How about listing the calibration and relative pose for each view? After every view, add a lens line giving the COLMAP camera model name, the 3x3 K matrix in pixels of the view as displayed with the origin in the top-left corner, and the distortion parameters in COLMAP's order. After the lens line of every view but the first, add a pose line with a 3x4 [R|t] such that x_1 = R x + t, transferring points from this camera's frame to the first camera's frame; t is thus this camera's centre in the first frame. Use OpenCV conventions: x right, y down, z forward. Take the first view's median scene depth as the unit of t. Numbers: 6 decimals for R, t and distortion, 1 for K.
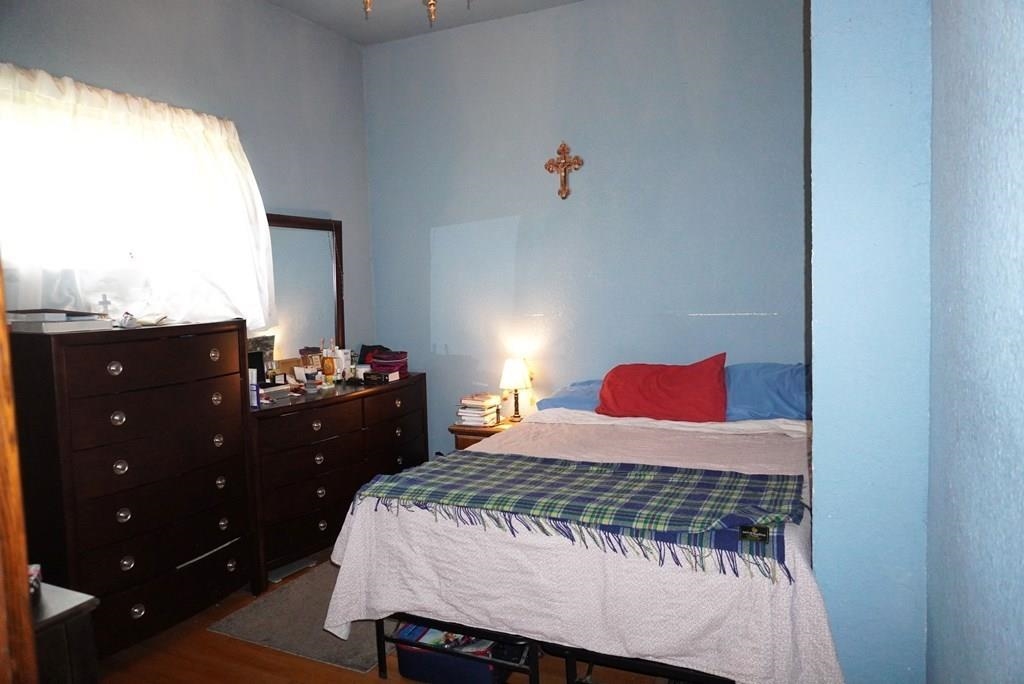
lens RADIAL K [[693.3, 0, 511.3], [0, 693.3, 347.7], [0, 0, 1]] dist [-0.029495, 0.012071]
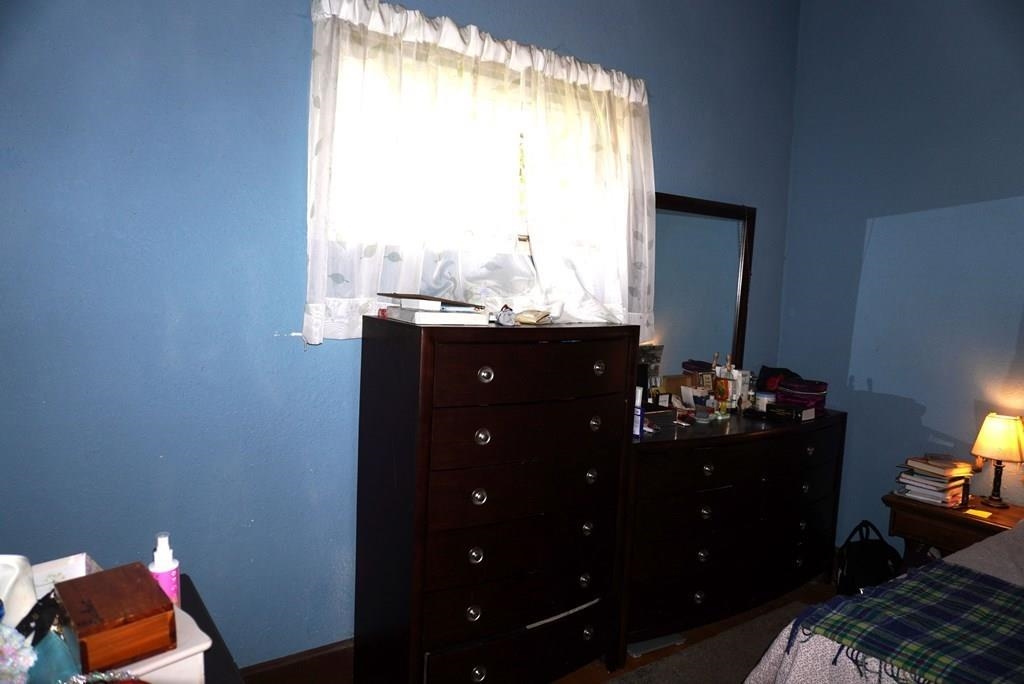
lens RADIAL K [[693.3, 0, 510.6], [0, 693.3, 342.3], [0, 0, 1]] dist [-0.029495, 0.012071]
pose [[0.874499, 0.098602, -0.474899, -0.108376], [-0.104170, 0.994452, 0.014652, -0.013975], [0.473709, 0.036657, 0.879918, 0.190523]]
